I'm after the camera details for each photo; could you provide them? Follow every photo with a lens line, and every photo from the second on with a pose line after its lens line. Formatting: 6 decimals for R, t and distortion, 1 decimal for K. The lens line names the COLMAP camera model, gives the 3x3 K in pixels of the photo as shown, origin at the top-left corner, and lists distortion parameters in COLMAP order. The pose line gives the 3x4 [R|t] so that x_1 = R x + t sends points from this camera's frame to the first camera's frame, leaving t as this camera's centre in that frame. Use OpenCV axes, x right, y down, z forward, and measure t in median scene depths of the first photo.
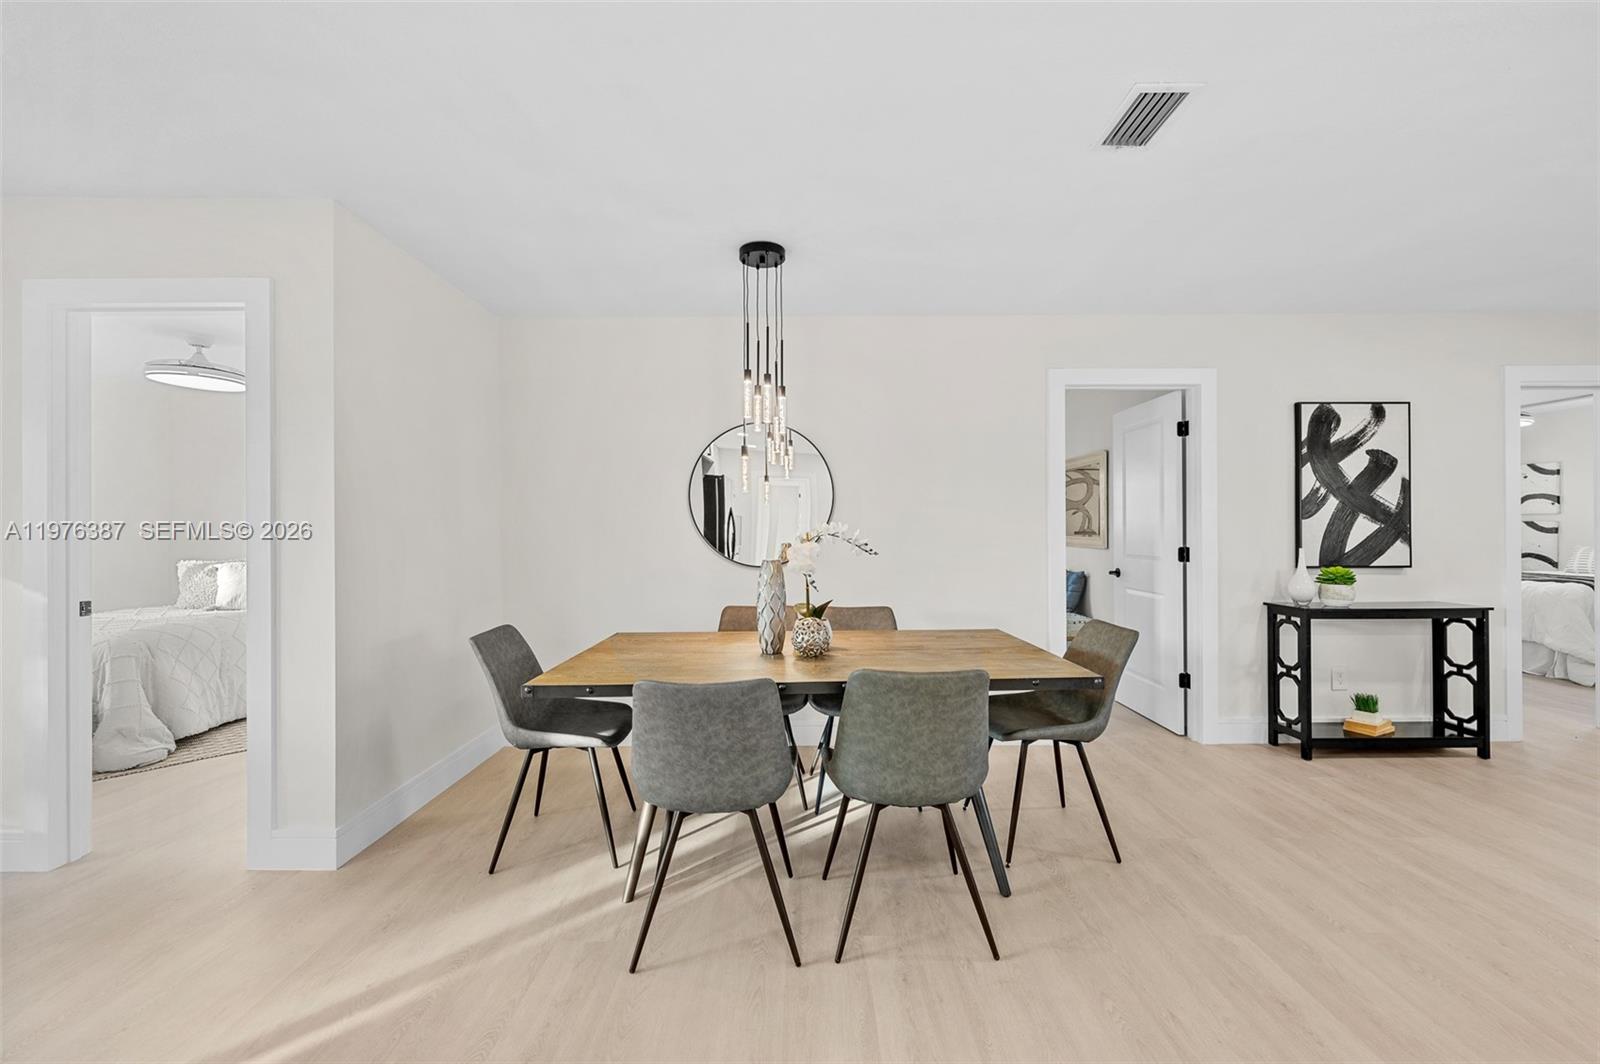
lens RADIAL K [[638.6, 0, 802.2], [0, 638.6, 533.0], [0, 0, 1]] dist [-0.004013, 0.000744]
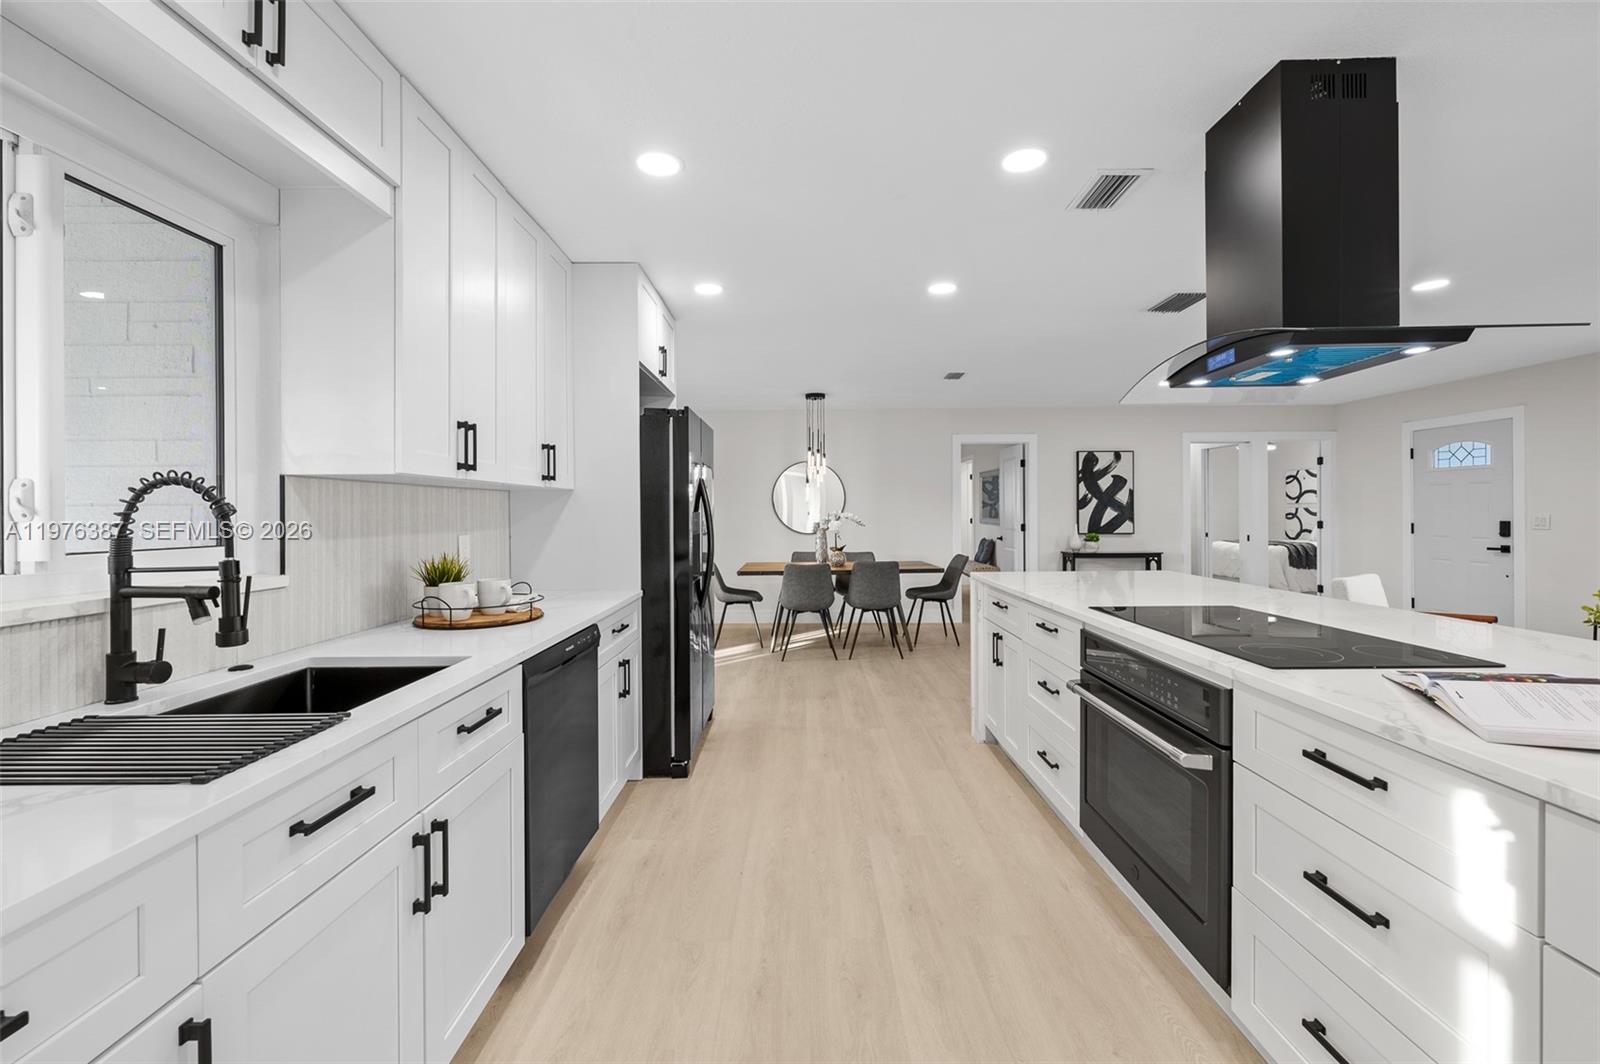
lens RADIAL K [[638.6, 0, 800.5], [0, 638.6, 513.3], [0, 0, 1]] dist [-0.004013, 0.000744]
pose [[0.999995, -0.000341, -0.003063, -0.084167], [0.000334, 0.999997, -0.002517, -0.005781], [0.003064, 0.002516, 0.999992, -1.006387]]
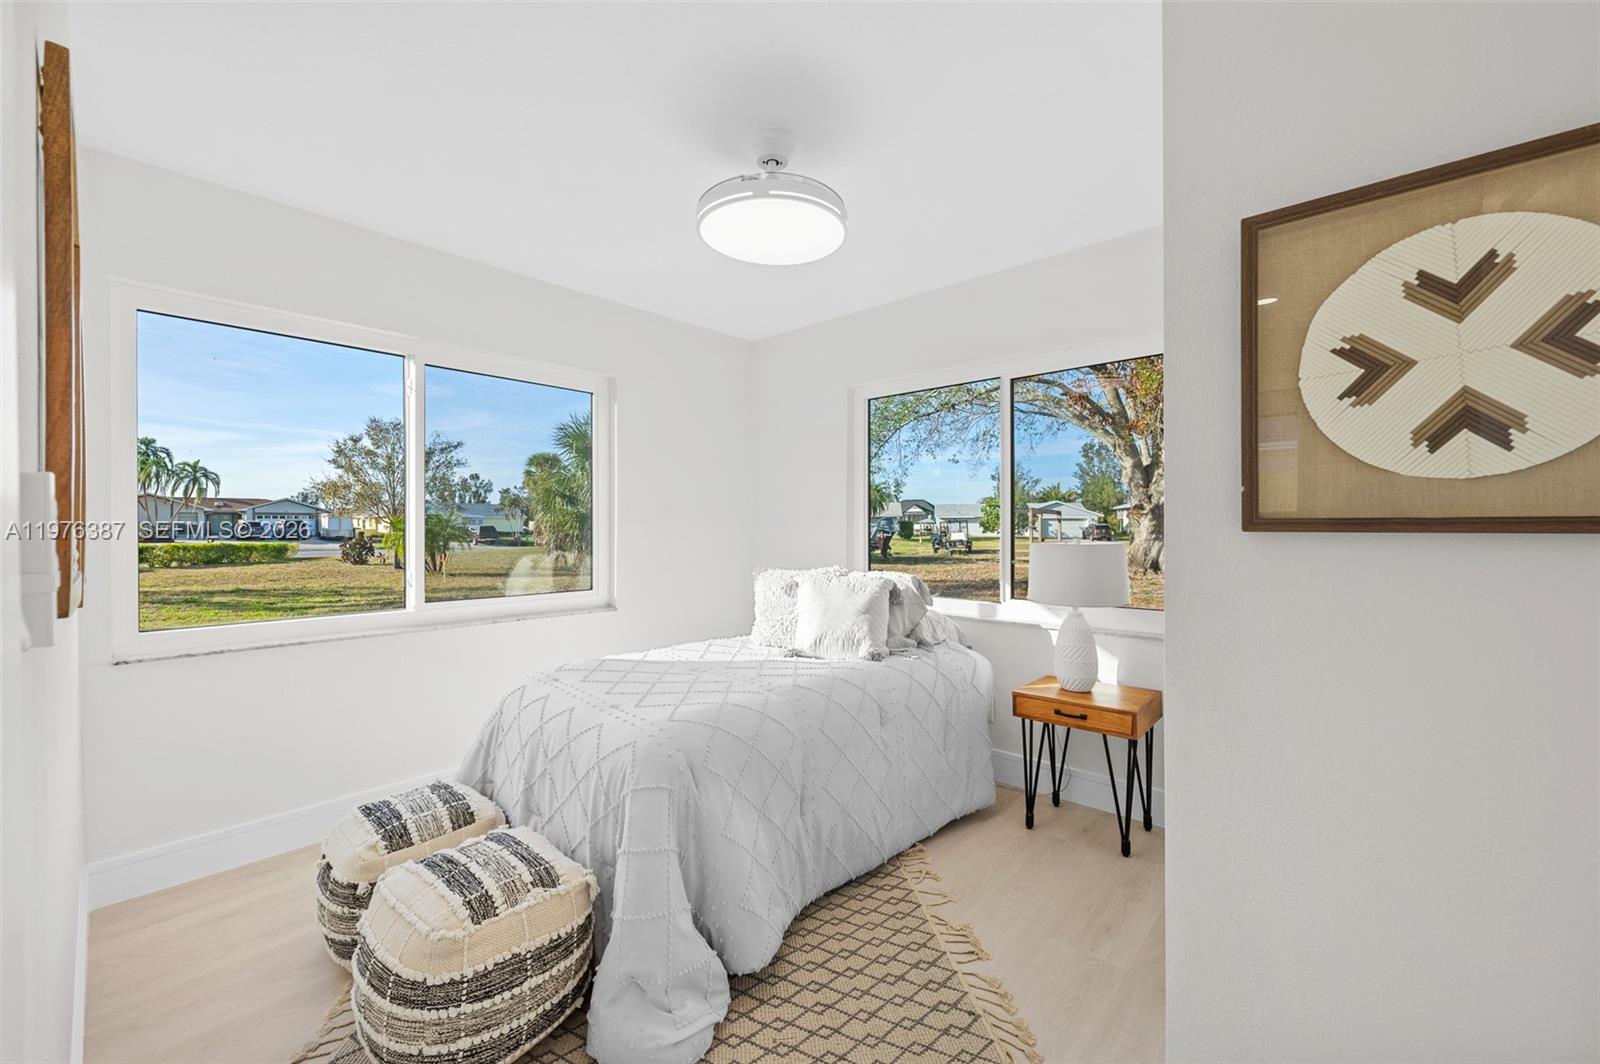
lens RADIAL K [[638.6, 0, 799.1], [0, 638.6, 526.6], [0, 0, 1]] dist [-0.004013, 0.000744]
pose [[0.743938, 0.008742, -0.668191, -0.656478], [-0.006851, 0.999962, 0.005455, -0.002662], [0.668213, 0.000519, 0.743970, 0.704968]]
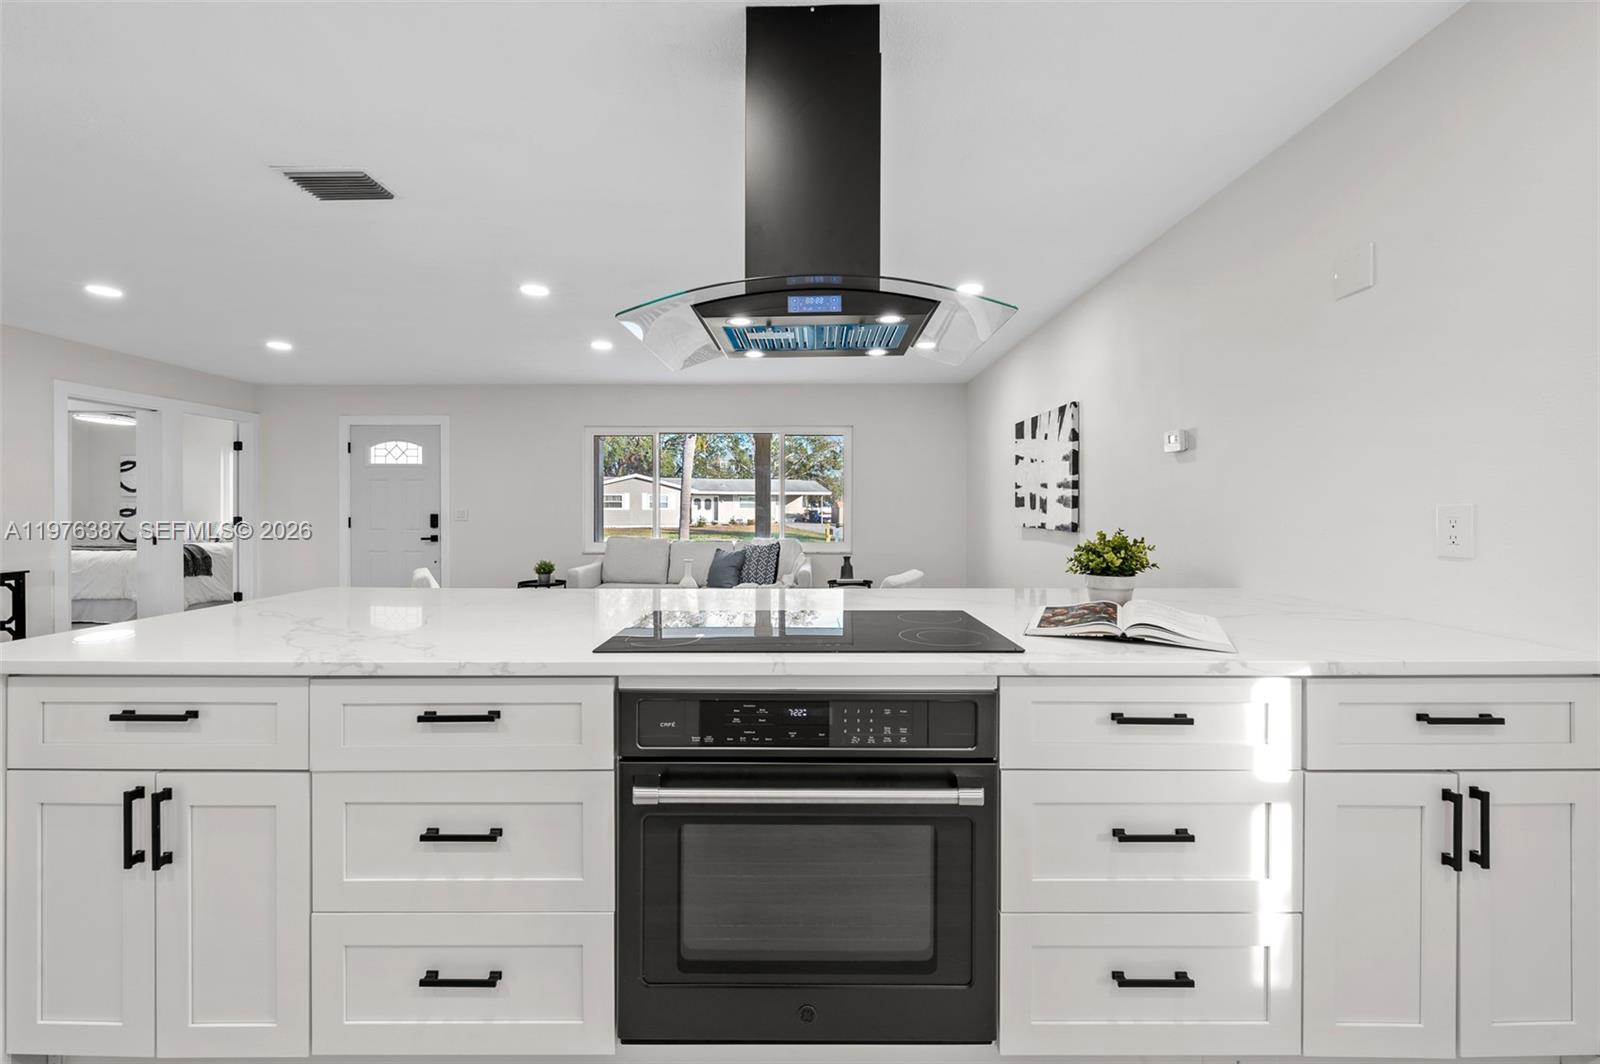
lens RADIAL K [[638.6, 0, 808.0], [0, 638.6, 511.4], [0, 0, 1]] dist [-0.004013, 0.000744]
pose [[-0.000356, -0.000855, 1.000000, -0.163928], [0.004327, 0.999990, 0.000857, 0.005416], [-0.999991, 0.004327, -0.000352, -0.508221]]
